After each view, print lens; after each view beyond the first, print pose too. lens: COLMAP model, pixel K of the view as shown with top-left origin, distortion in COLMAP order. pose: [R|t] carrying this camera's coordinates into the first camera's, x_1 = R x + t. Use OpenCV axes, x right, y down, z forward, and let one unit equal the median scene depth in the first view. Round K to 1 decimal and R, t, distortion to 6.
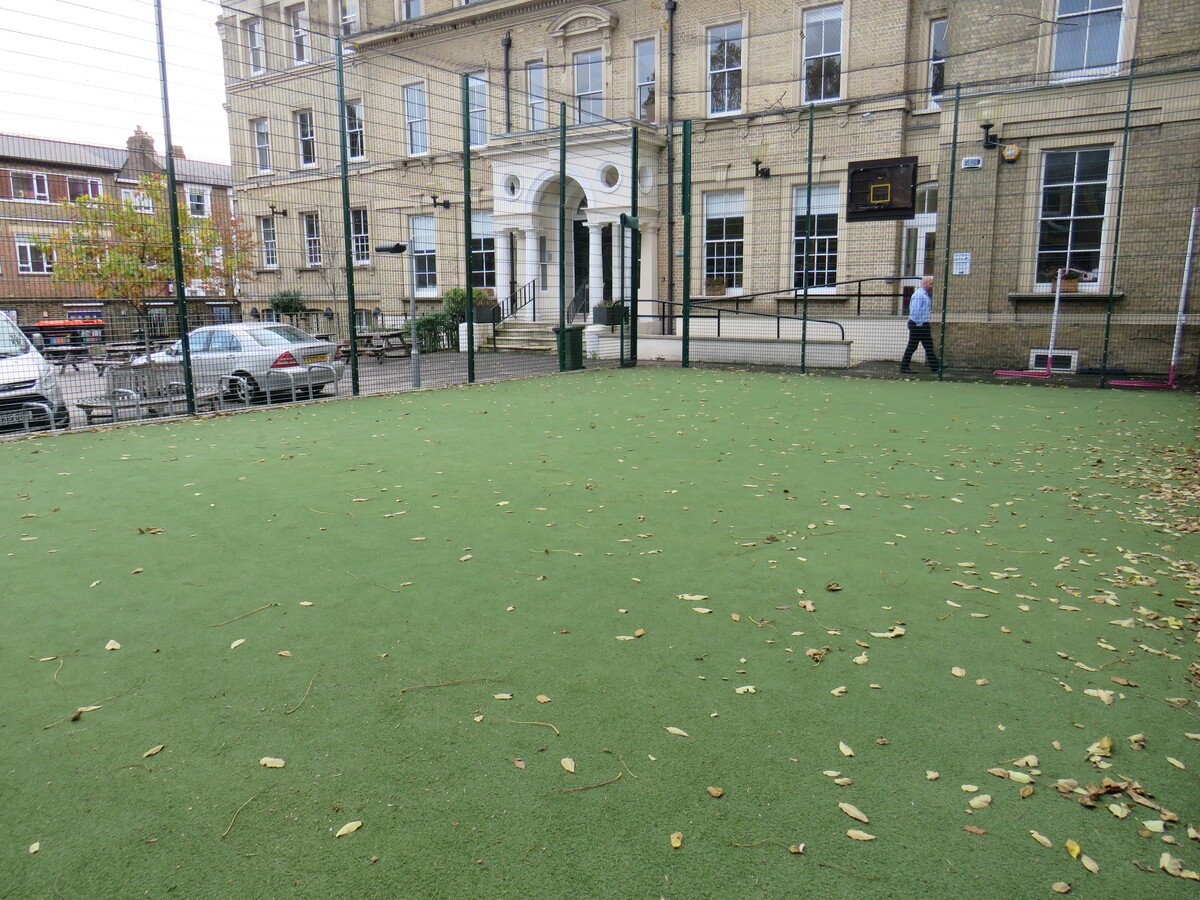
lens RADIAL K [[878.7, 0, 600.0], [0, 878.7, 450.0], [0, 0, 1]] dist [-0.002596, 0.000657]
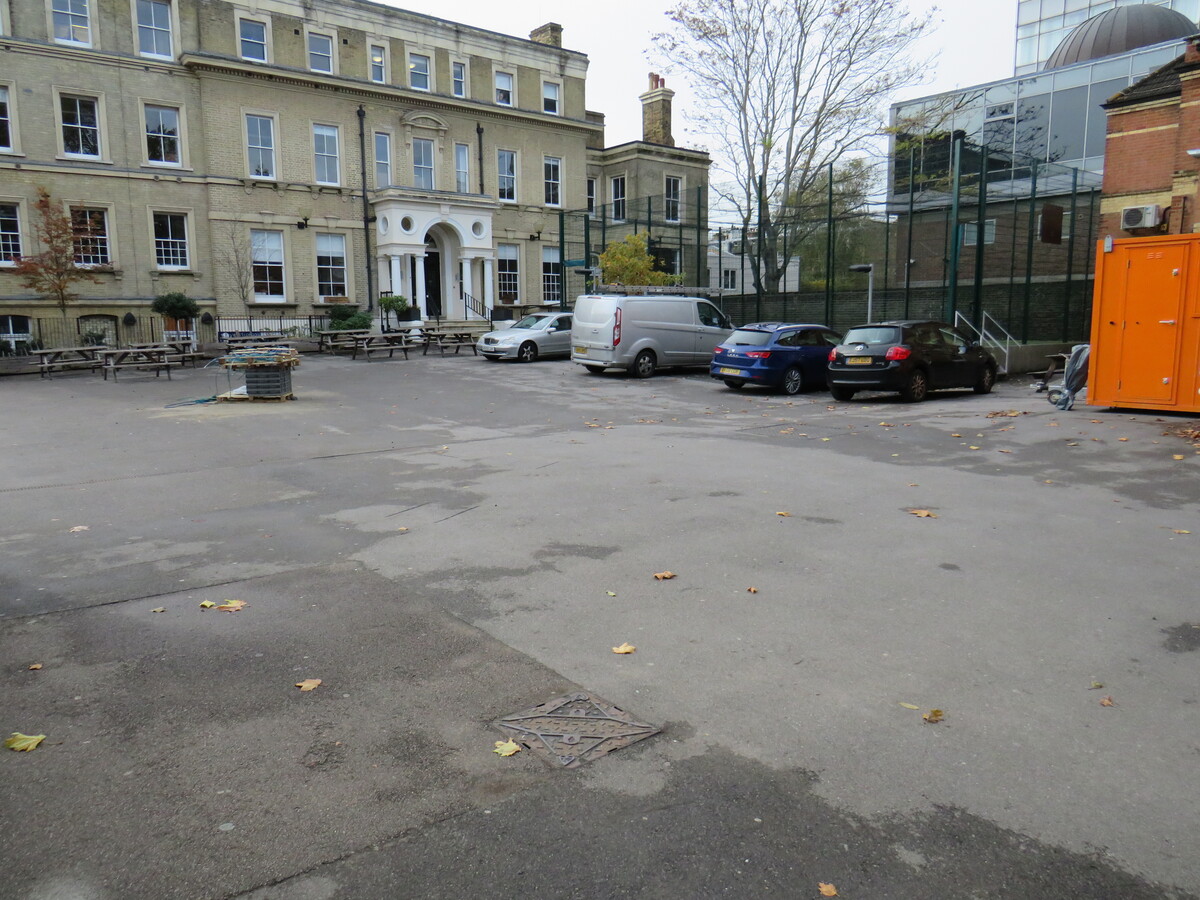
lens RADIAL K [[854.5, 0, 600.0], [0, 854.5, 450.0], [0, 0, 1]] dist [-0.015074, -0.007641]
pose [[0.295834, -0.141386, 0.944718, -1.111468], [0.168636, 0.981183, 0.094036, -0.019304], [-0.940236, 0.131494, 0.314110, 0.275427]]
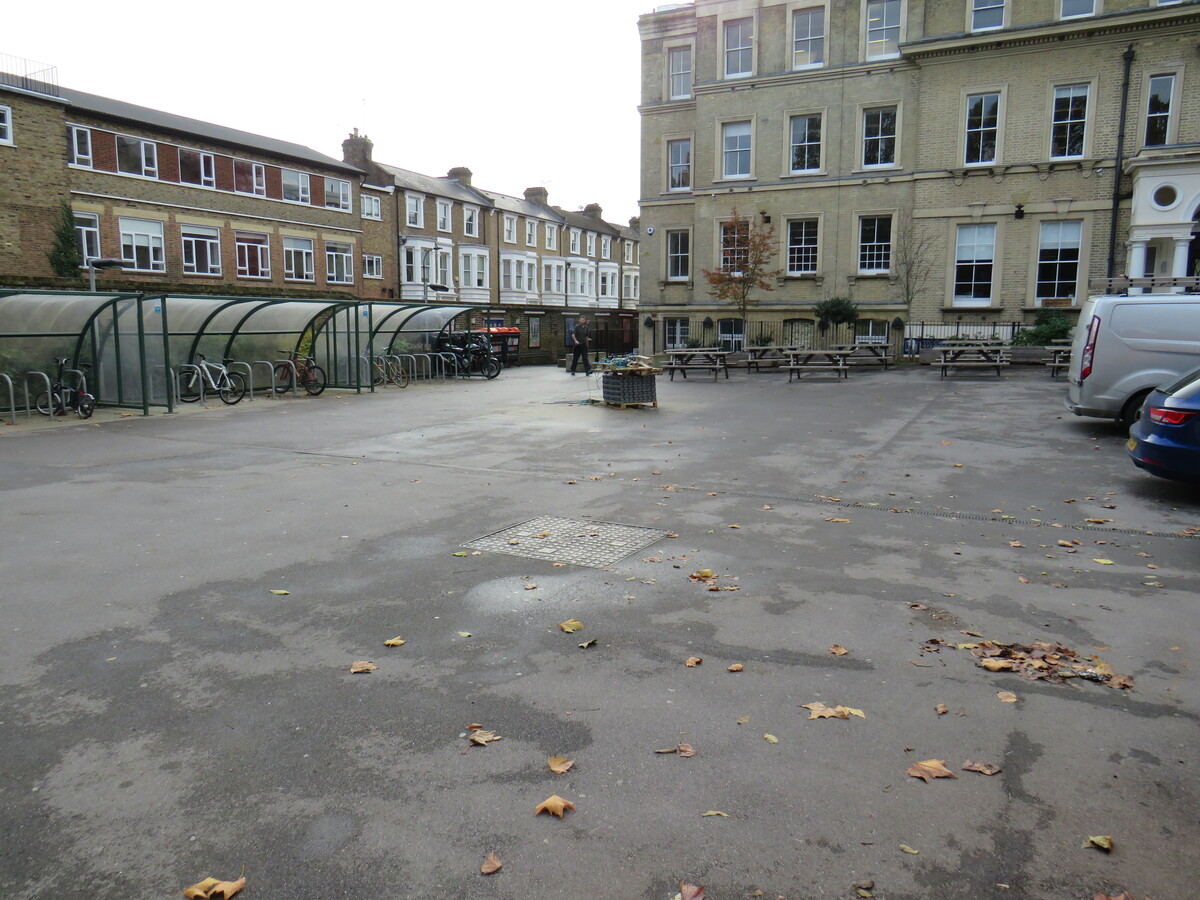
lens RADIAL K [[911.6, 0, 600.0], [0, 911.6, 450.0], [0, 0, 1]] dist [-0.000251, 0.032494]
pose [[0.993465, -0.002403, 0.114116, -0.718416], [0.006356, 0.999392, -0.034288, 0.020201], [-0.113964, 0.034789, 0.992876, 0.027470]]
